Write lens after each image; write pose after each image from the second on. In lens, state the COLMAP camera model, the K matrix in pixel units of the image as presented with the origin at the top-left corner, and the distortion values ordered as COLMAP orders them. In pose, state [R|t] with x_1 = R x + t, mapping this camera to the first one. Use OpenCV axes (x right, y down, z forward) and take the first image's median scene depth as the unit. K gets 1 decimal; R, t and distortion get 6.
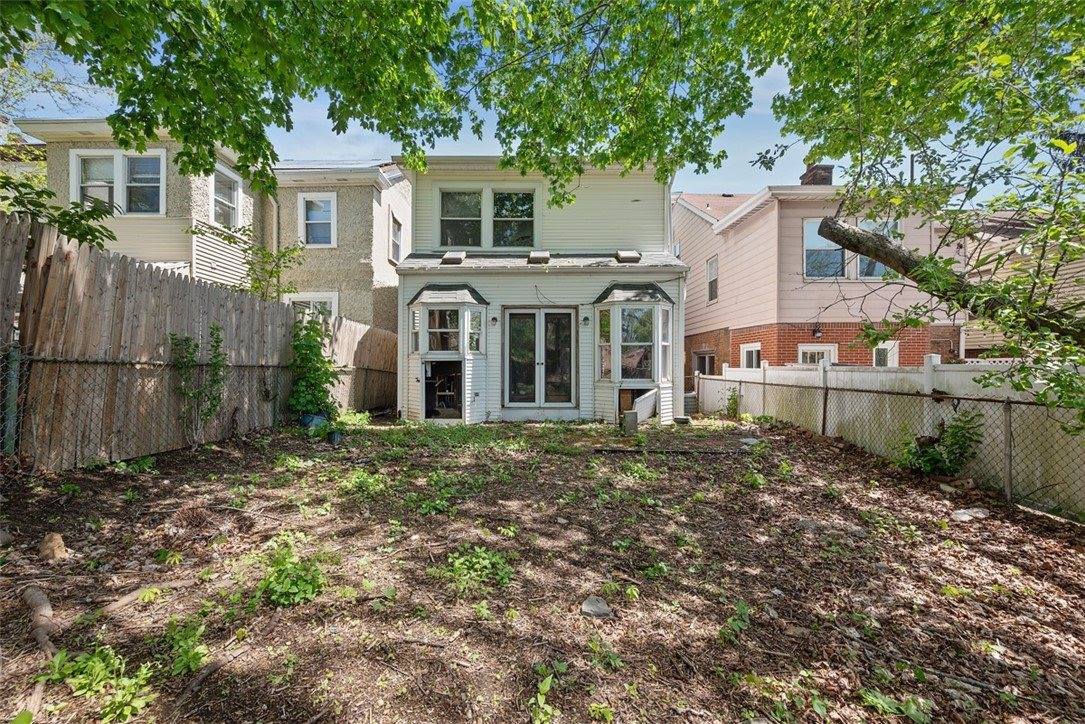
lens RADIAL K [[425.5, 0, 539.9], [0, 425.5, 361.7], [0, 0, 1]] dist [-0.002840, 0.001136]
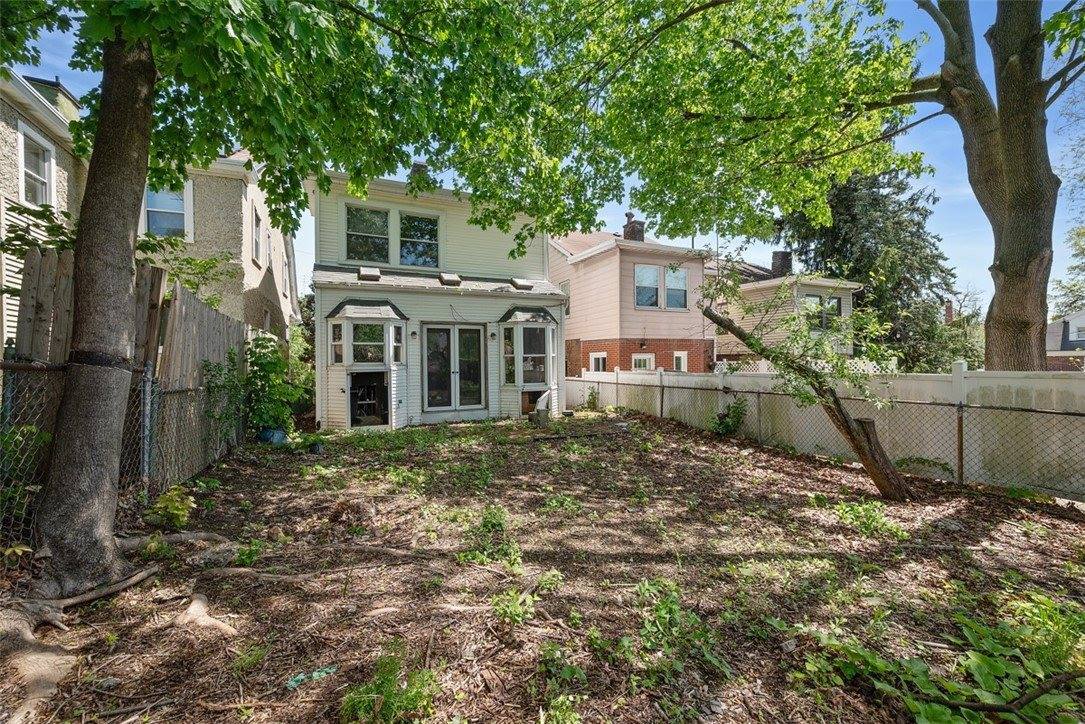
lens RADIAL K [[425.5, 0, 543.8], [0, 425.5, 361.9], [0, 0, 1]] dist [-0.002840, 0.001136]
pose [[0.904654, -0.010517, 0.426018, -0.279852], [0.007770, 0.999936, 0.008187, -0.032089], [-0.426077, -0.004096, 0.904678, -0.155285]]
